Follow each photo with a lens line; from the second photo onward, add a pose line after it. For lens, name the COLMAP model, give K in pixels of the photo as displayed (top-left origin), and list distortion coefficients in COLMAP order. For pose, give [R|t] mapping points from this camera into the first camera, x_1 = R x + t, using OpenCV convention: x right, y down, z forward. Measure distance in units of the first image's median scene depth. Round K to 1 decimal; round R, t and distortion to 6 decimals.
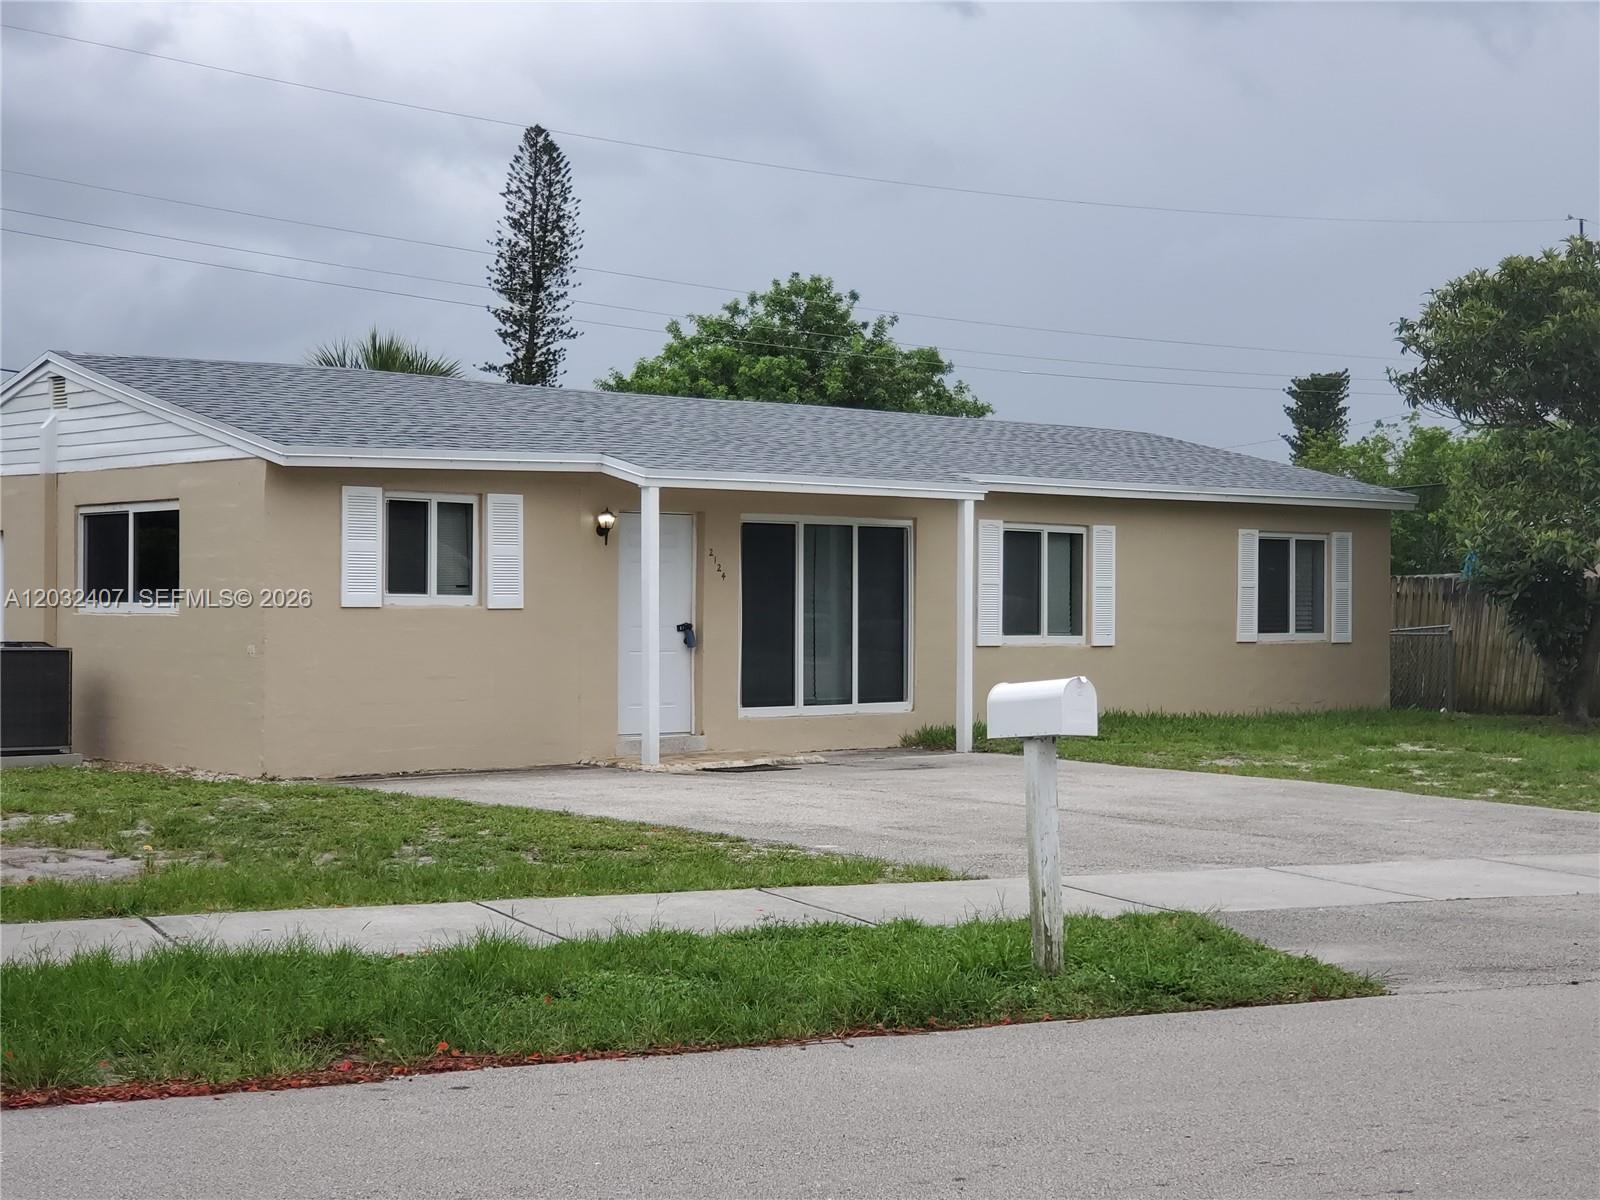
lens RADIAL K [[2425.7, 0, 861.7], [0, 2425.7, 600.0], [0, 0, 1]] dist [0.018778, 0.030428]
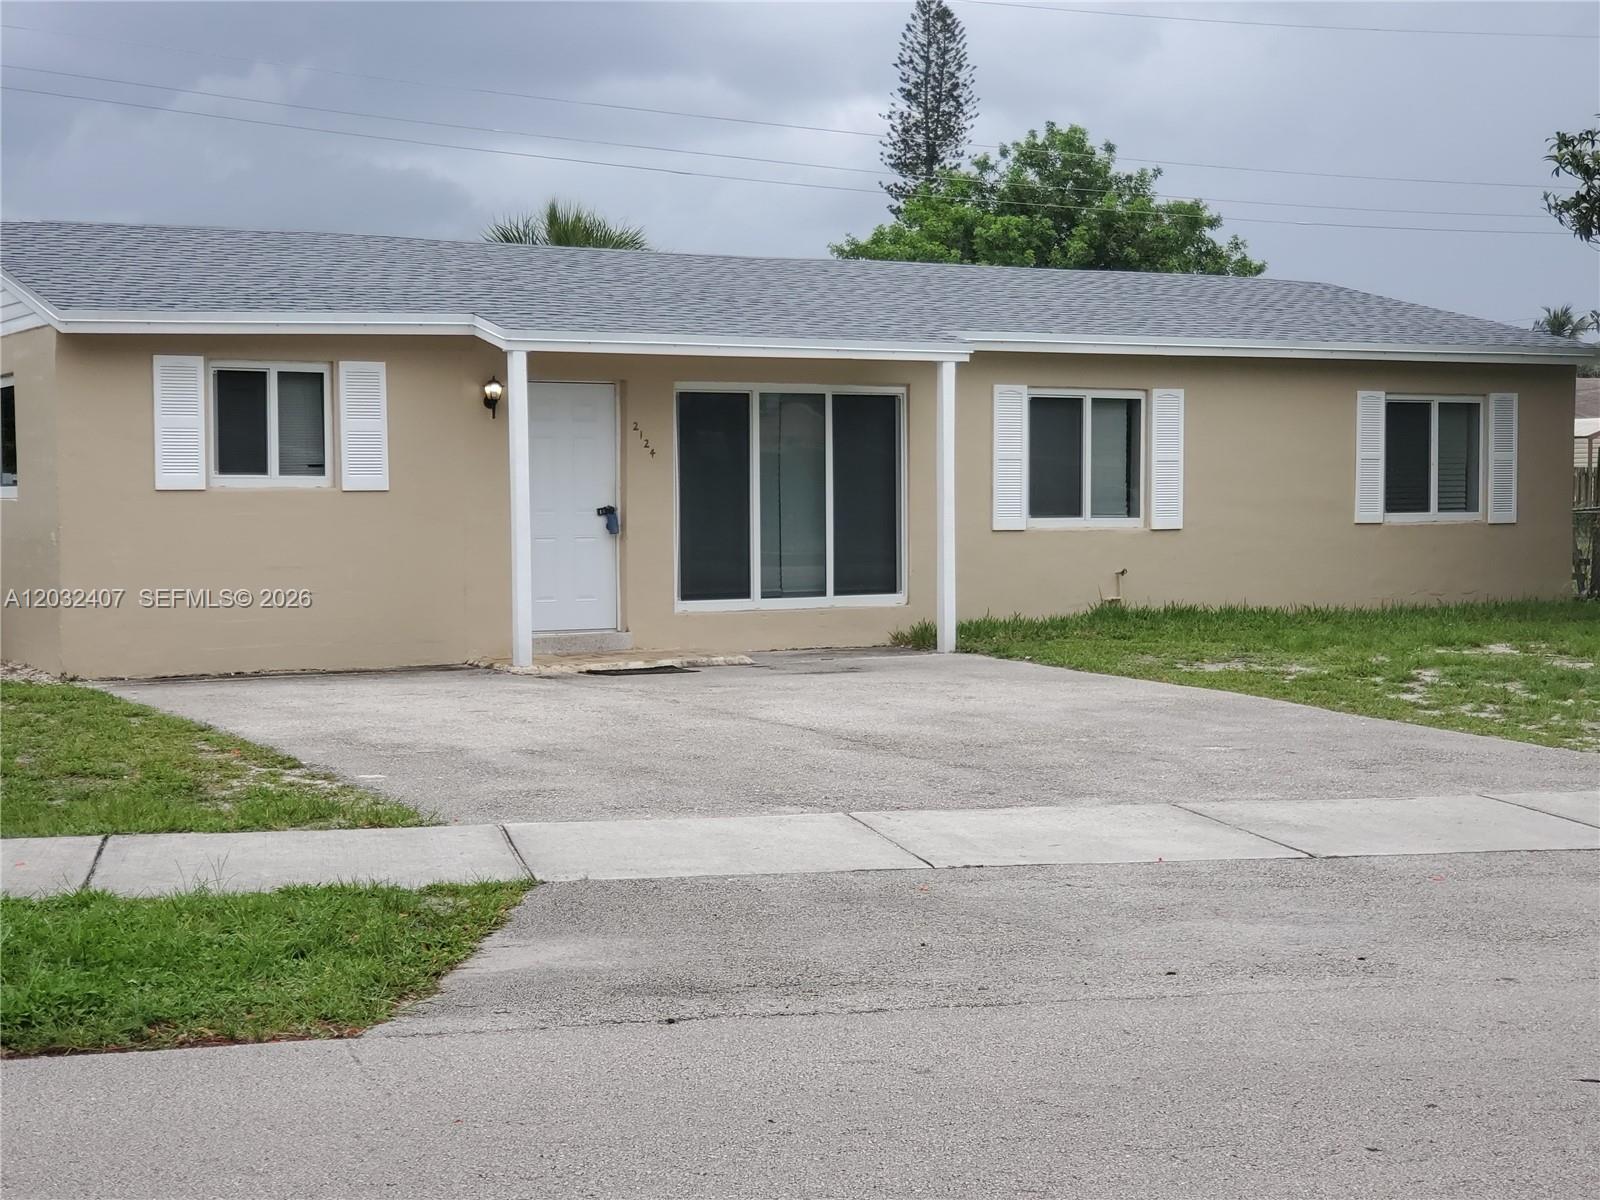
lens RADIAL K [[2420.6, 0, 800.0], [0, 2420.6, 600.0], [0, 0, 1]] dist [0.181118, -0.804075]
pose [[0.974135, 0.003320, -0.225942, 0.156016], [0.007732, 0.998817, 0.048015, 0.001454], [0.225834, -0.048520, 0.972957, 0.117934]]
